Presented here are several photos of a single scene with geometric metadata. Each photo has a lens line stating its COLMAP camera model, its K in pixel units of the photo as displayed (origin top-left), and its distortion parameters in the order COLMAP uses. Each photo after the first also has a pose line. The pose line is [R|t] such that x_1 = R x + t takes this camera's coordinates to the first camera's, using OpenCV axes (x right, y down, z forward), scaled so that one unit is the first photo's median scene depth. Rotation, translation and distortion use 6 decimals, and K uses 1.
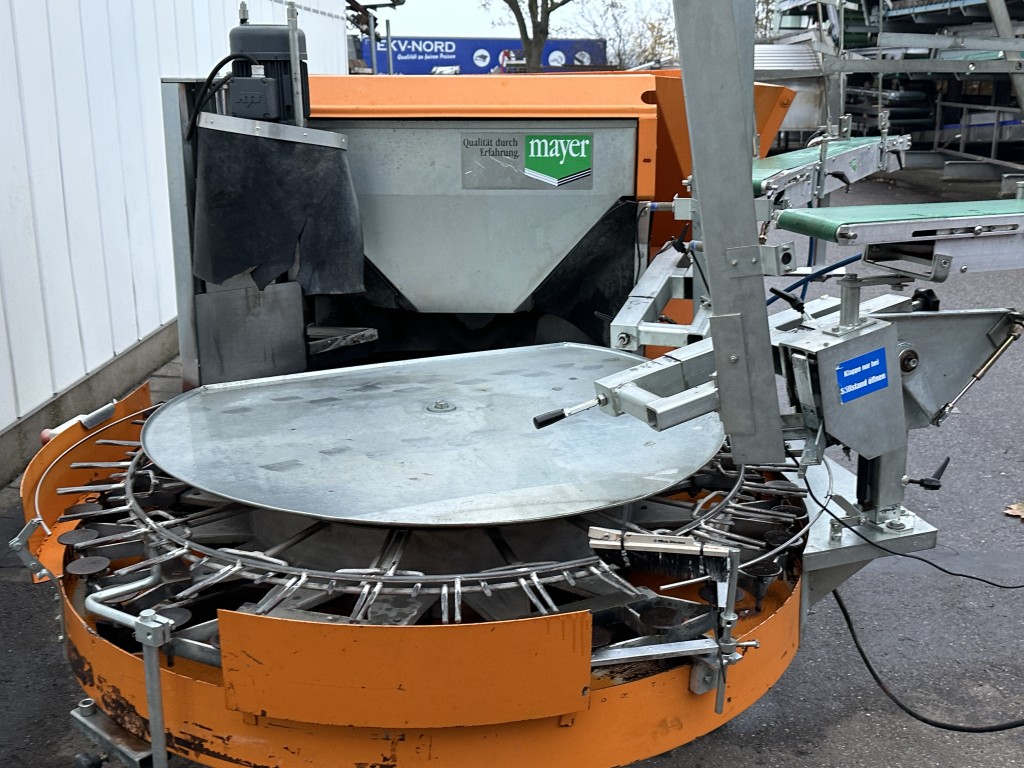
lens RADIAL K [[1115.9, 0, 512.0], [0, 1115.9, 384.0], [0, 0, 1]] dist [0.194702, -0.429819]
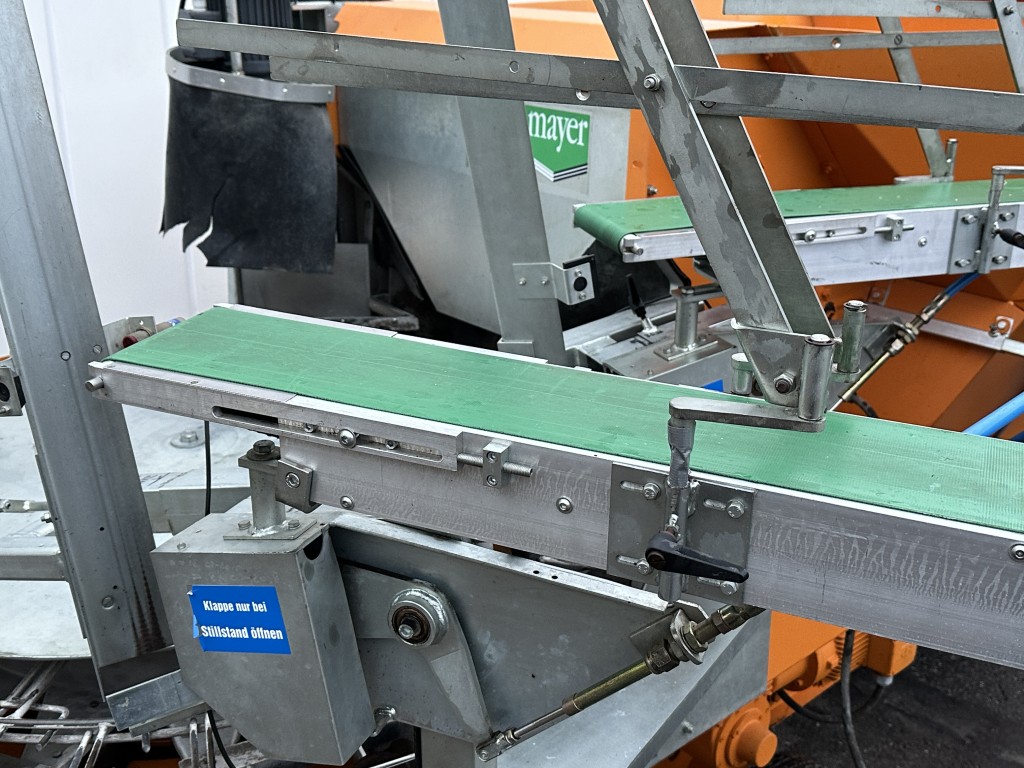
lens RADIAL K [[1115.9, 0, 512.0], [0, 1115.9, 384.0], [0, 0, 1]] dist [0.194702, -0.429819]
pose [[0.696828, 0.269987, -0.664483, 0.583384], [-0.201706, 0.962824, 0.179682, -0.195312], [0.688292, 0.008823, 0.725380, 0.525949]]
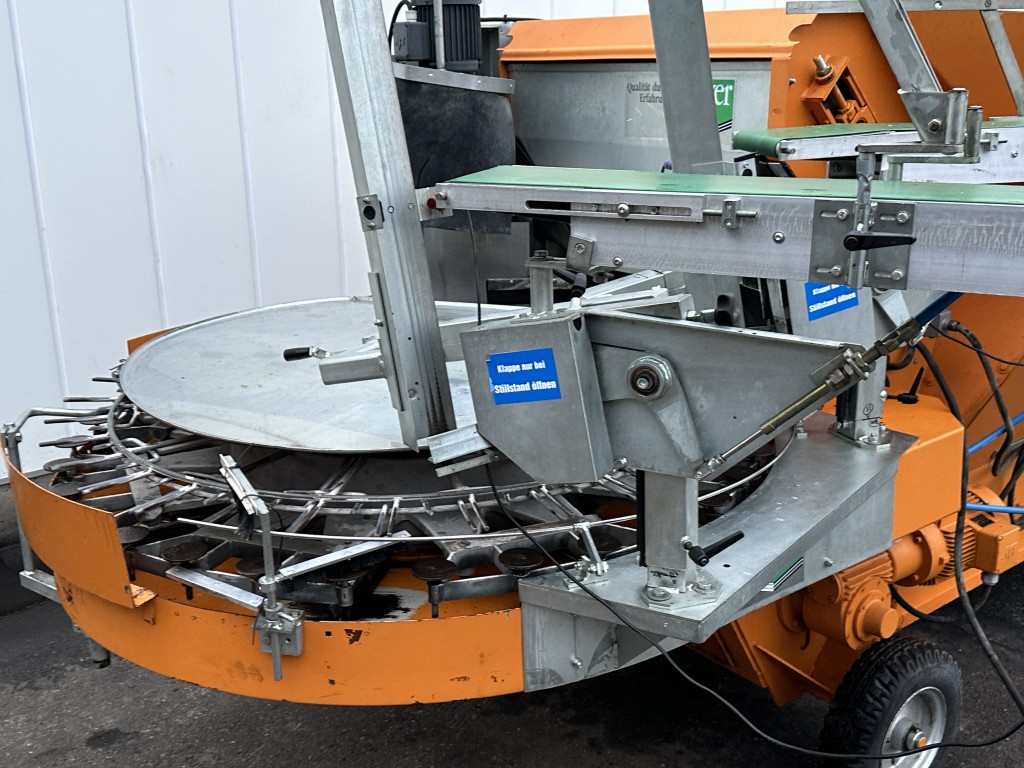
lens RADIAL K [[1107.9, 0, 506.7], [0, 1107.9, 387.2], [0, 0, 1]] dist [0.191693, -0.400242]
pose [[0.649586, 0.212130, -0.730096, 0.684713], [-0.185653, 0.975475, 0.118245, -0.071199], [0.737273, 0.058734, 0.673037, 0.353246]]
